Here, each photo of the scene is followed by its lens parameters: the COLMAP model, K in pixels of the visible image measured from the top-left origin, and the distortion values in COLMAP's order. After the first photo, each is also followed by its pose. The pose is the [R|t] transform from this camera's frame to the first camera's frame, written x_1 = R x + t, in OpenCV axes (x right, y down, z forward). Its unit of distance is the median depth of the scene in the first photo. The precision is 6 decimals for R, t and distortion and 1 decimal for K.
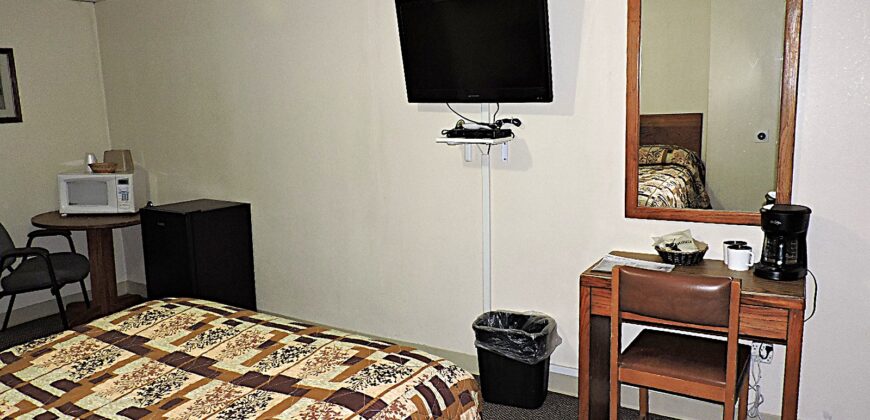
lens RADIAL K [[630.1, 0, 435.0], [0, 630.1, 210.0], [0, 0, 1]] dist [-0.012464, 0.002362]
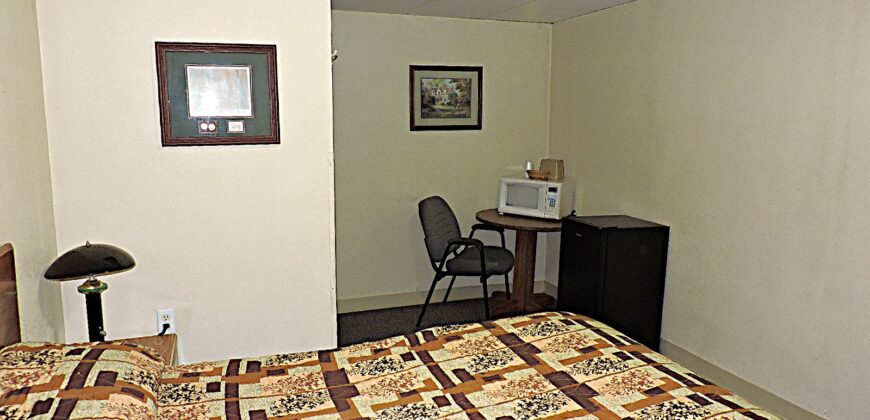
lens RADIAL K [[627.5, 0, 435.0], [0, 627.5, 210.0], [0, 0, 1]] dist [-0.004976, 0.001903]
pose [[0.783059, 0.124604, -0.609338, 0.002740], [-0.136761, 0.990243, 0.026743, -0.023419], [0.606725, 0.062392, 0.792460, 0.069018]]
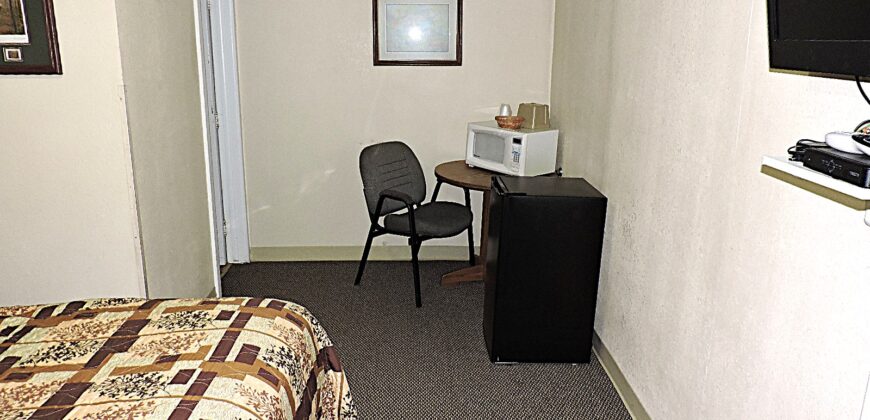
lens RADIAL K [[624.7, 0, 431.8], [0, 624.7, 207.6], [0, 0, 1]] dist [-0.025937, 0.009888]
pose [[0.548695, 0.240916, -0.800558, 0.317217], [-0.180637, 0.969124, 0.167837, -0.158183], [0.816275, 0.052519, 0.575271, 0.800674]]
